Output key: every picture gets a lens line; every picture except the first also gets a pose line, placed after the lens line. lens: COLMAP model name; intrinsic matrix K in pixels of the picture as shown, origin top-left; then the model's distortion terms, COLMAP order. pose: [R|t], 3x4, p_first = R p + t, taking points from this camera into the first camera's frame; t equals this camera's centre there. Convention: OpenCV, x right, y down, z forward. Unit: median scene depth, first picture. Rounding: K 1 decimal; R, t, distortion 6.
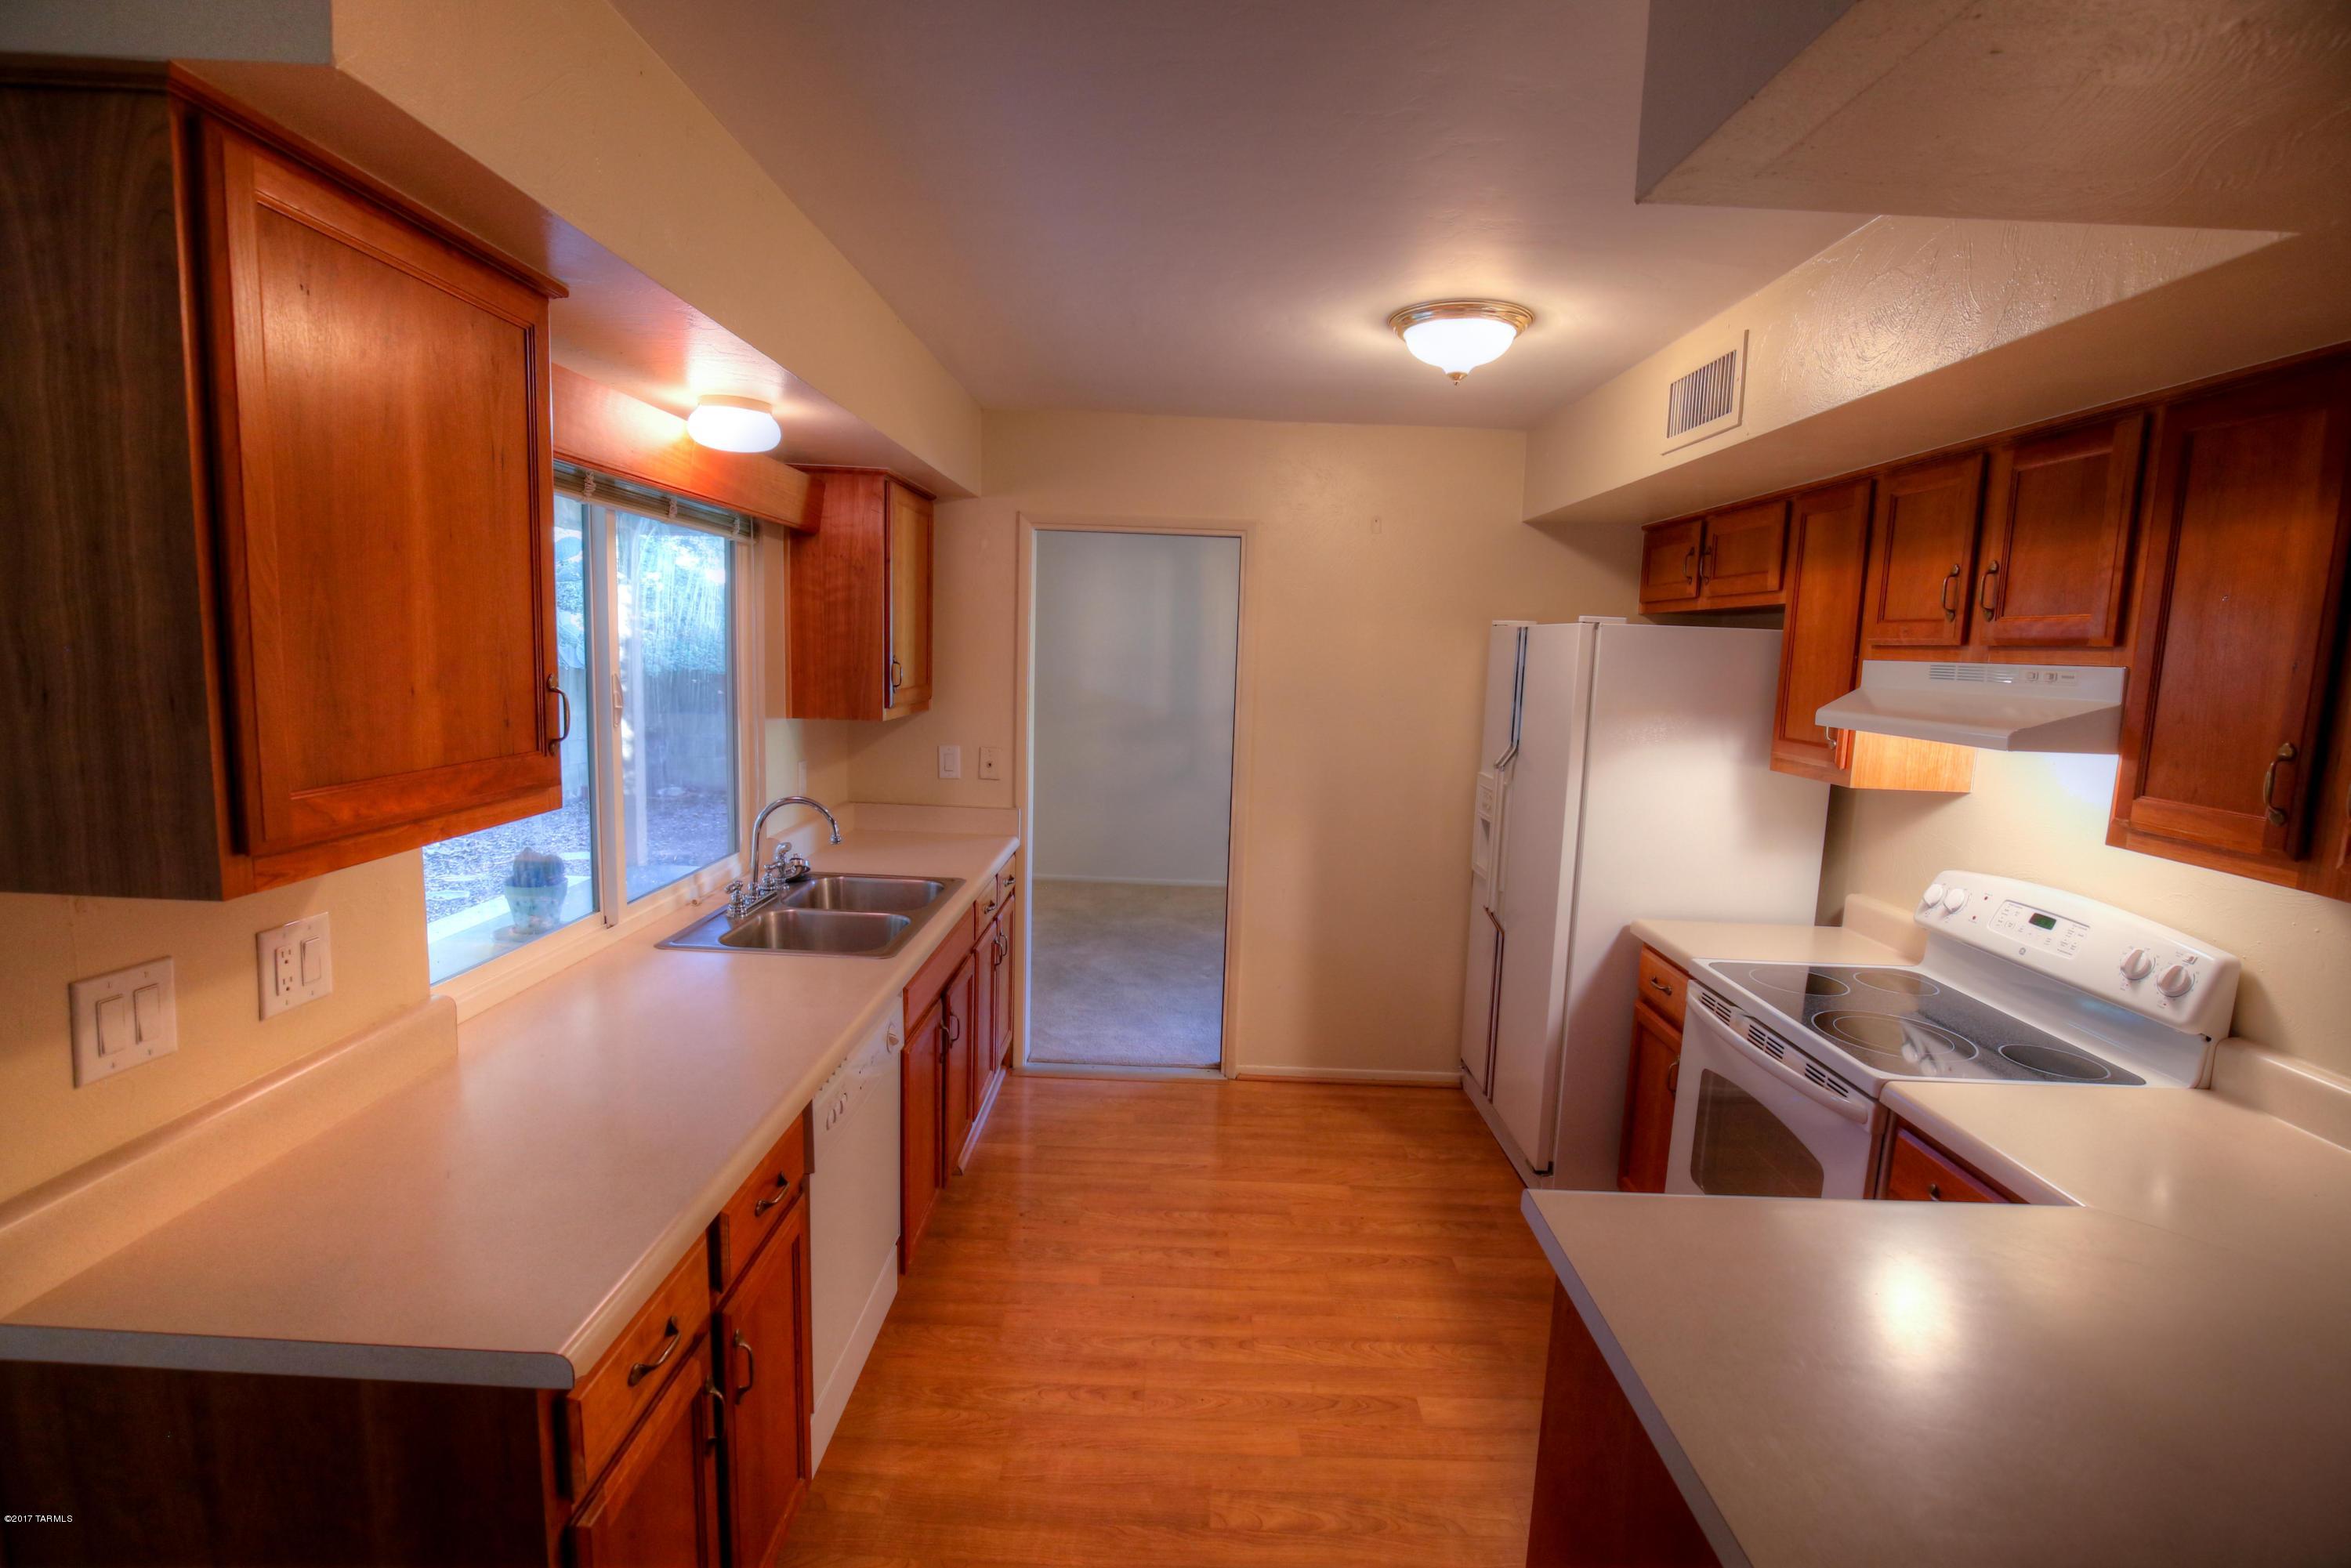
lens RADIAL K [[1093.5, 0, 1186.7], [0, 1093.5, 784.1], [0, 0, 1]] dist [-0.029807, 0.001230]
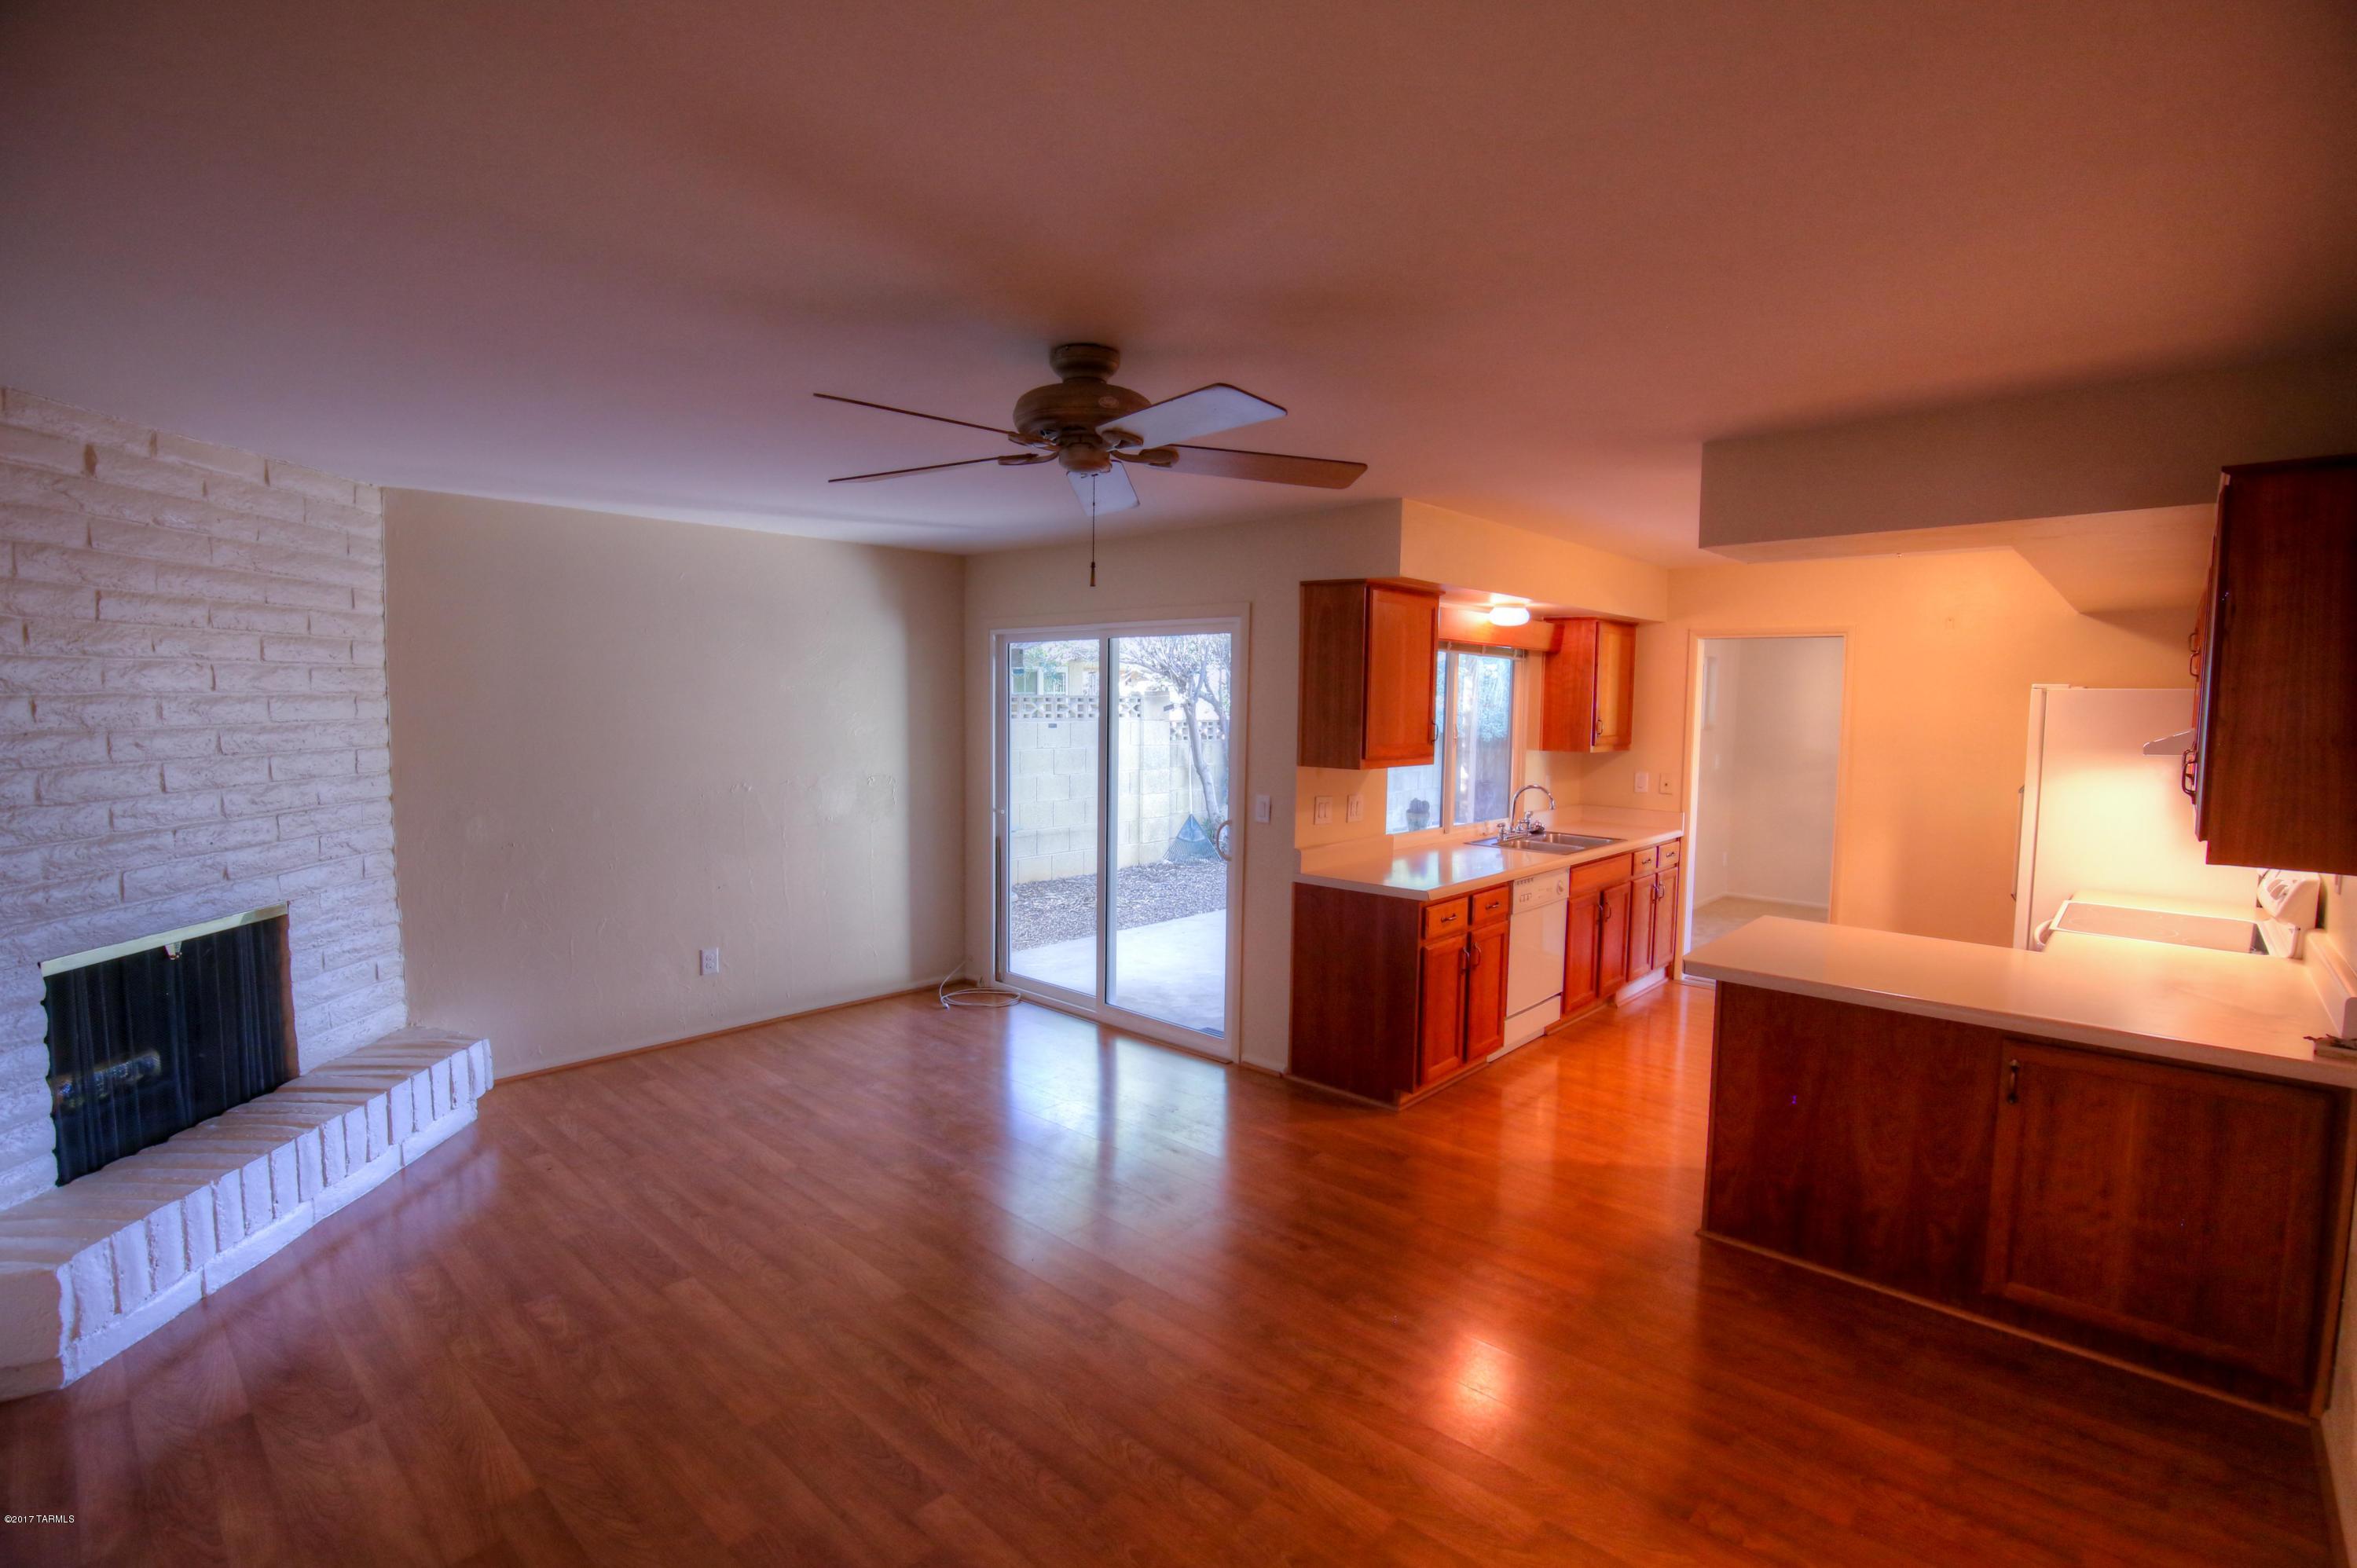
lens RADIAL K [[1096.3, 0, 1170.3], [0, 1096.3, 786.1], [0, 0, 1]] dist [-0.029807, 0.001230]
pose [[0.734808, 0.028685, -0.677669, 0.548839], [-0.075383, 0.996369, -0.039564, 0.152876], [0.674073, 0.080156, 0.734302, -0.999697]]
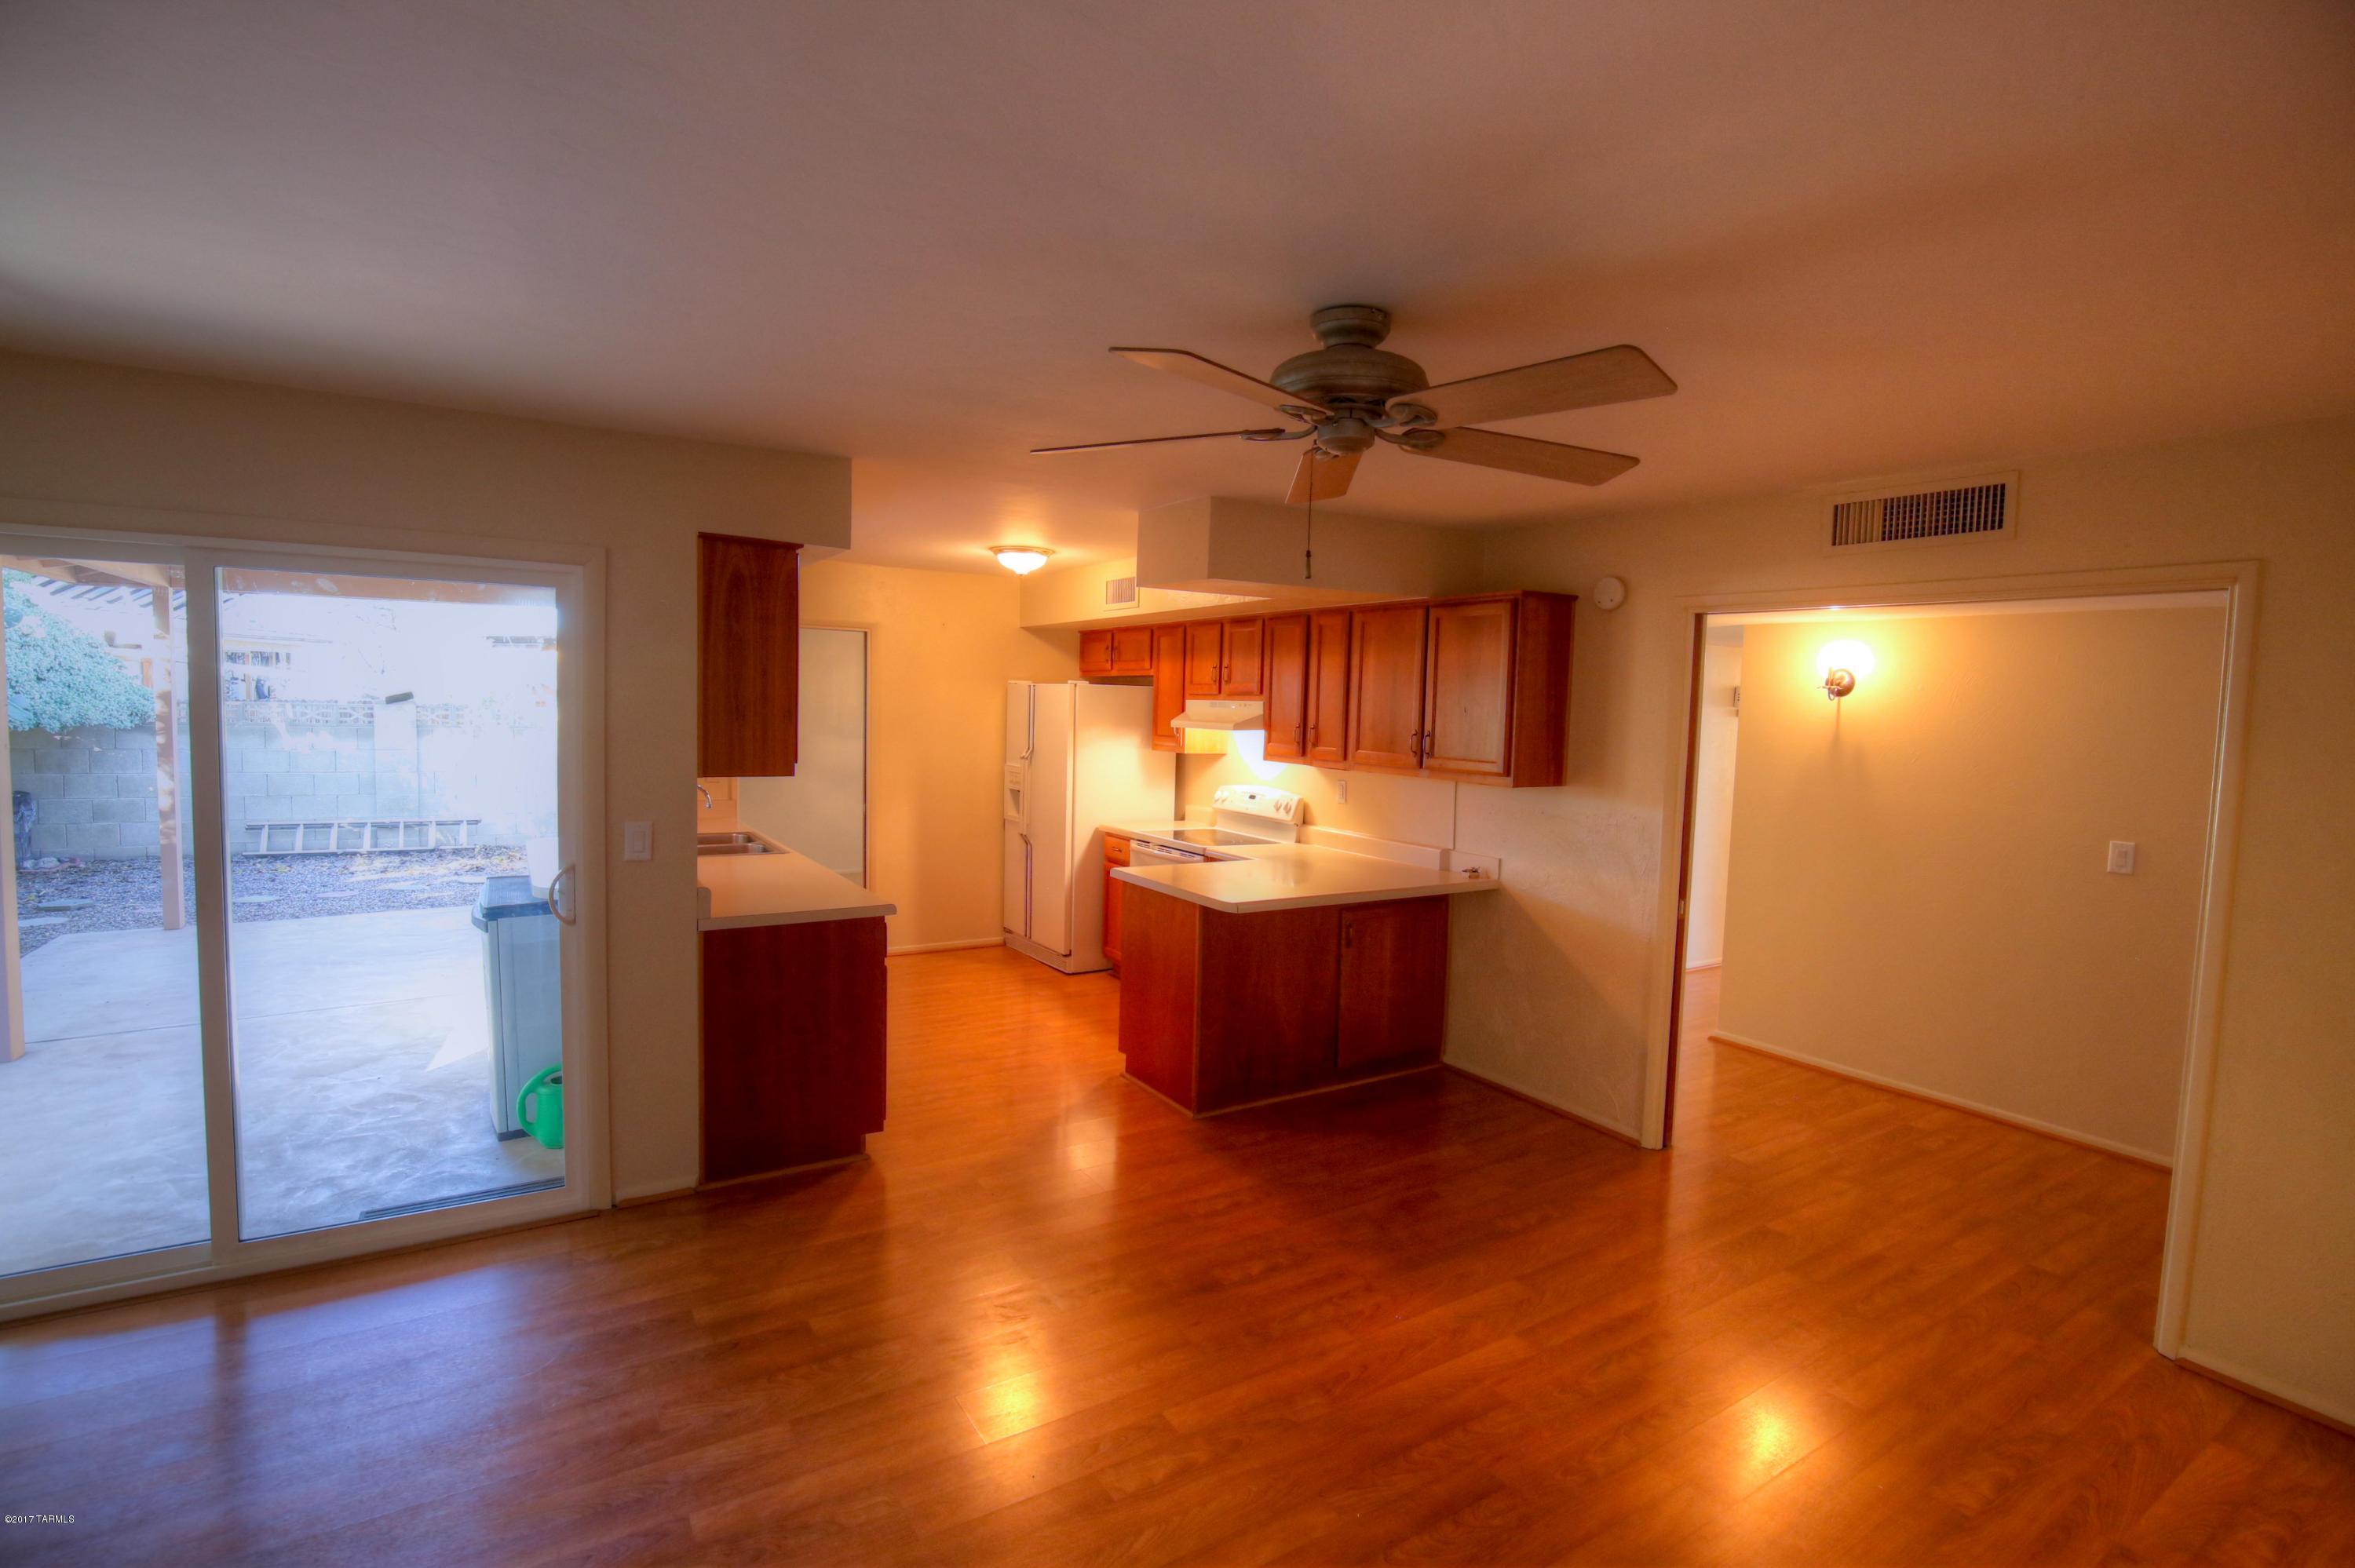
lens RADIAL K [[1095.3, 0, 1191.6], [0, 1095.3, 780.3], [0, 0, 1]] dist [-0.029807, 0.001230]
pose [[0.839067, -0.049210, 0.541798, -0.663031], [0.072624, 0.997119, -0.021905, 0.112855], [-0.539159, 0.057727, 0.840223, -1.000562]]
